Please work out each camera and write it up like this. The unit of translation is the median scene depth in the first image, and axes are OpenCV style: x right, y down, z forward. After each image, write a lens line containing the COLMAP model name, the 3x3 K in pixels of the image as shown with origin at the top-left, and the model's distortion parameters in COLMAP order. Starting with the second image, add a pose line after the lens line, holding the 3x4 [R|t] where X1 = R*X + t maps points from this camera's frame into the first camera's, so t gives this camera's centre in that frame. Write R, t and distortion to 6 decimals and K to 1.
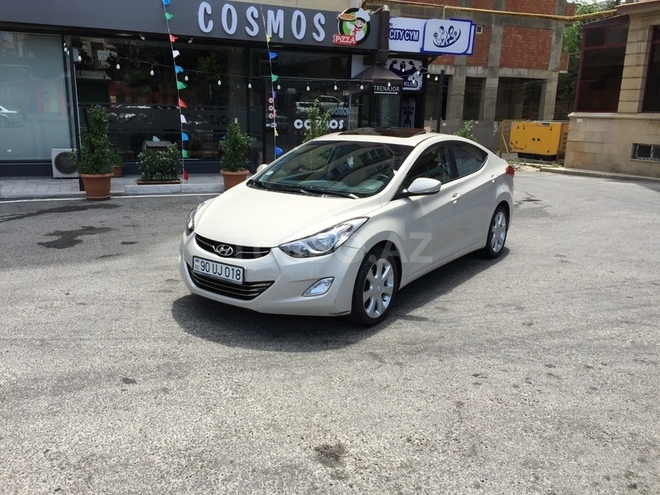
lens RADIAL K [[564.2, 0, 326.6], [0, 564.2, 247.6], [0, 0, 1]] dist [0.078360, -0.103999]
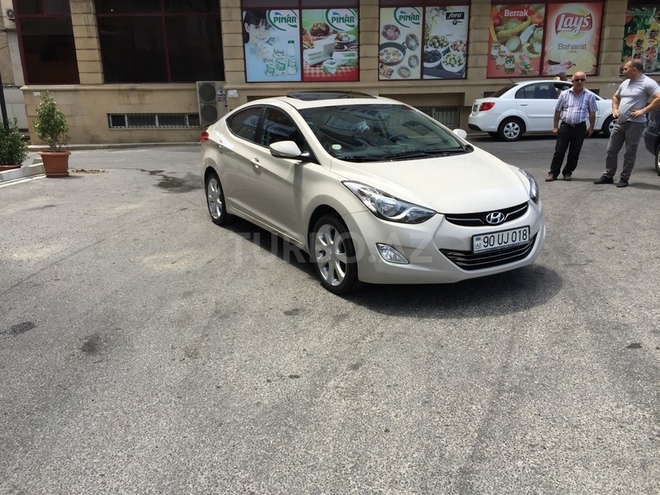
lens RADIAL K [[564.2, 0, 329.3], [0, 564.2, 247.5], [0, 0, 1]] dist [0.078360, -0.103999]
pose [[0.427550, -0.271958, 0.862114, -0.911091], [0.238254, 0.953856, 0.182740, -0.151203], [-0.872030, 0.127272, 0.472616, 0.652277]]
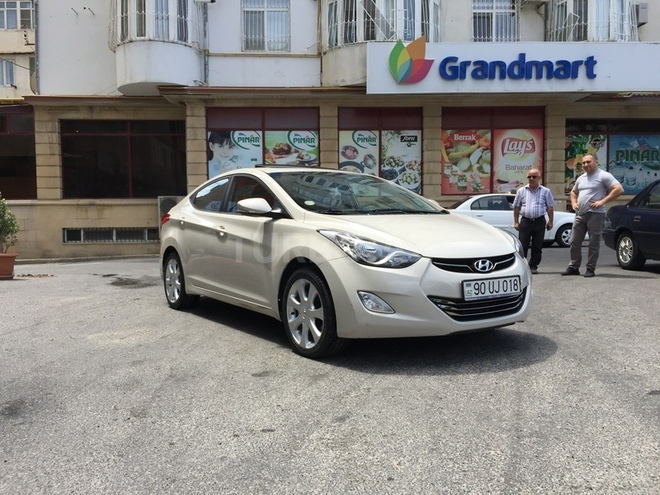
lens RADIAL K [[564.2, 0, 330.6], [0, 564.2, 245.8], [0, 0, 1]] dist [0.078360, -0.103999]
pose [[0.357977, -0.066265, 0.931376, -0.871437], [0.238580, 0.970859, -0.022625, -0.049894], [-0.902736, 0.230307, 0.363355, 0.723065]]
